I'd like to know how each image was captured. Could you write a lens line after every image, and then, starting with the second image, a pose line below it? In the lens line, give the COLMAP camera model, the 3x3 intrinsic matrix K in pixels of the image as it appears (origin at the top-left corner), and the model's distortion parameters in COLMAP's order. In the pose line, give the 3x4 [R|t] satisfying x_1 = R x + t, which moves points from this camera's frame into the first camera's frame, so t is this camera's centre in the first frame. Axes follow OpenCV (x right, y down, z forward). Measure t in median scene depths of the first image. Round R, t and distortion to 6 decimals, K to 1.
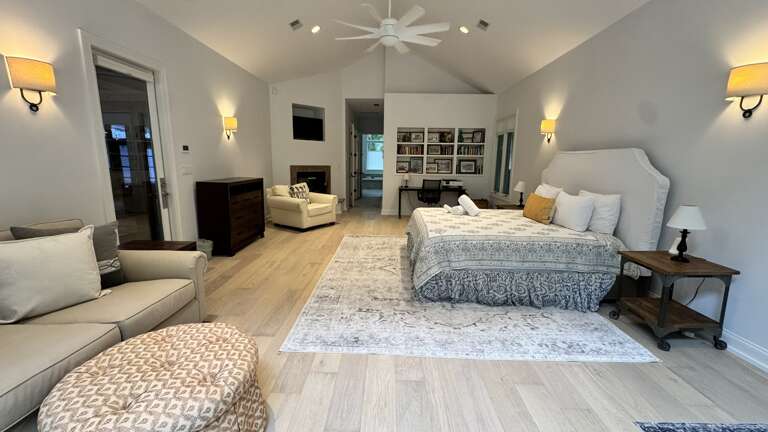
lens RADIAL K [[306.7, 0, 386.3], [0, 306.7, 214.0], [0, 0, 1]] dist [-0.002214, 0.000688]
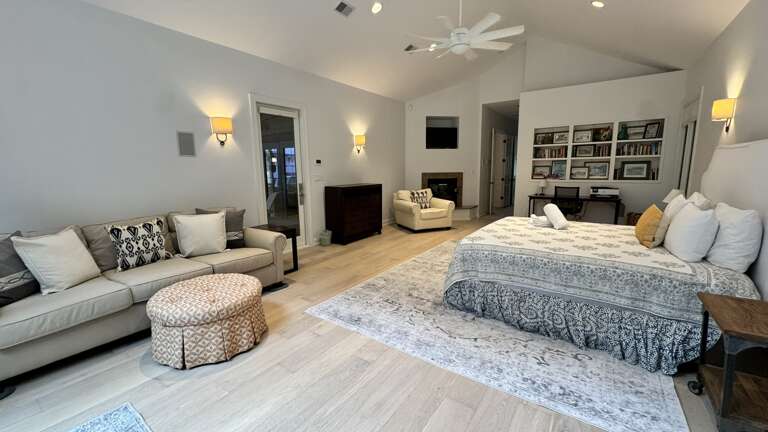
lens RADIAL K [[306.7, 0, 383.6], [0, 306.7, 214.1], [0, 0, 1]] dist [-0.002214, 0.000688]
pose [[0.827510, 0.057211, -0.558528, 0.407070], [-0.069683, 0.997569, -0.001059, -0.000593], [0.557110, 0.039797, 0.829485, 0.038530]]
